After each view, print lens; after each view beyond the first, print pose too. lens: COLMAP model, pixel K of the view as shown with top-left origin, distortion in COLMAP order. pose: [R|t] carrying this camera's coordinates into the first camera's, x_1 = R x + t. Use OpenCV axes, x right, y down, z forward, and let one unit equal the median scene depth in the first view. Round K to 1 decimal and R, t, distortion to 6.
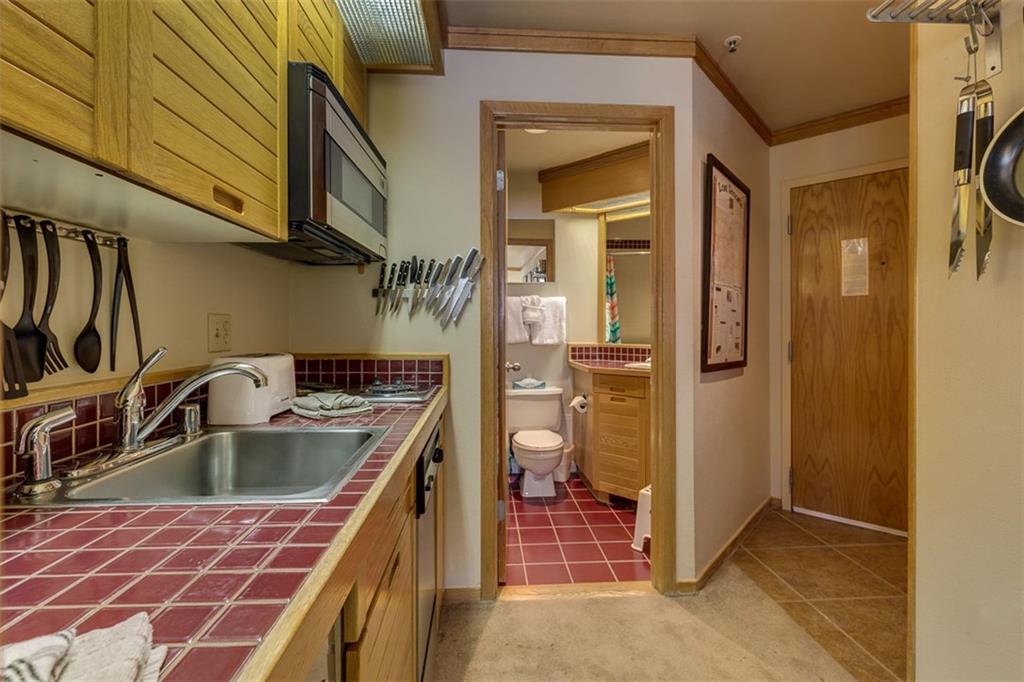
lens RADIAL K [[470.3, 0, 510.6], [0, 470.3, 330.2], [0, 0, 1]] dist [0.001668, 0.000171]
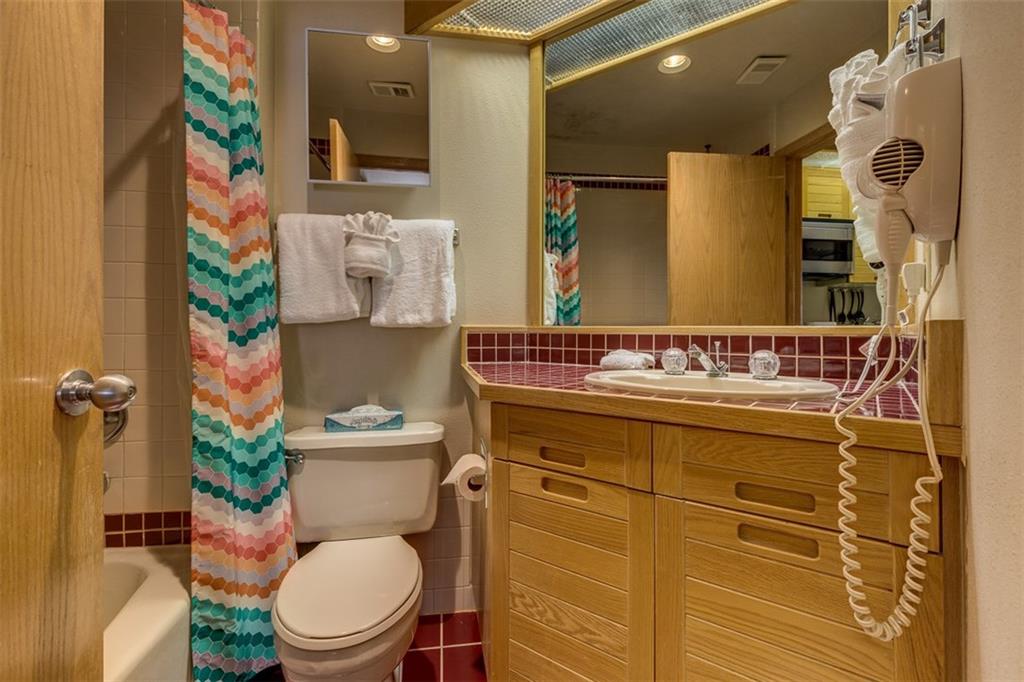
lens RADIAL K [[470.3, 0, 510.6], [0, 470.3, 330.2], [0, 0, 1]] dist [0.001668, 0.000171]
pose [[0.996804, 0.004821, 0.079736, 0.137392], [-0.004056, 0.999944, -0.009751, 0.037721], [-0.079778, 0.009396, 0.996768, 0.563232]]
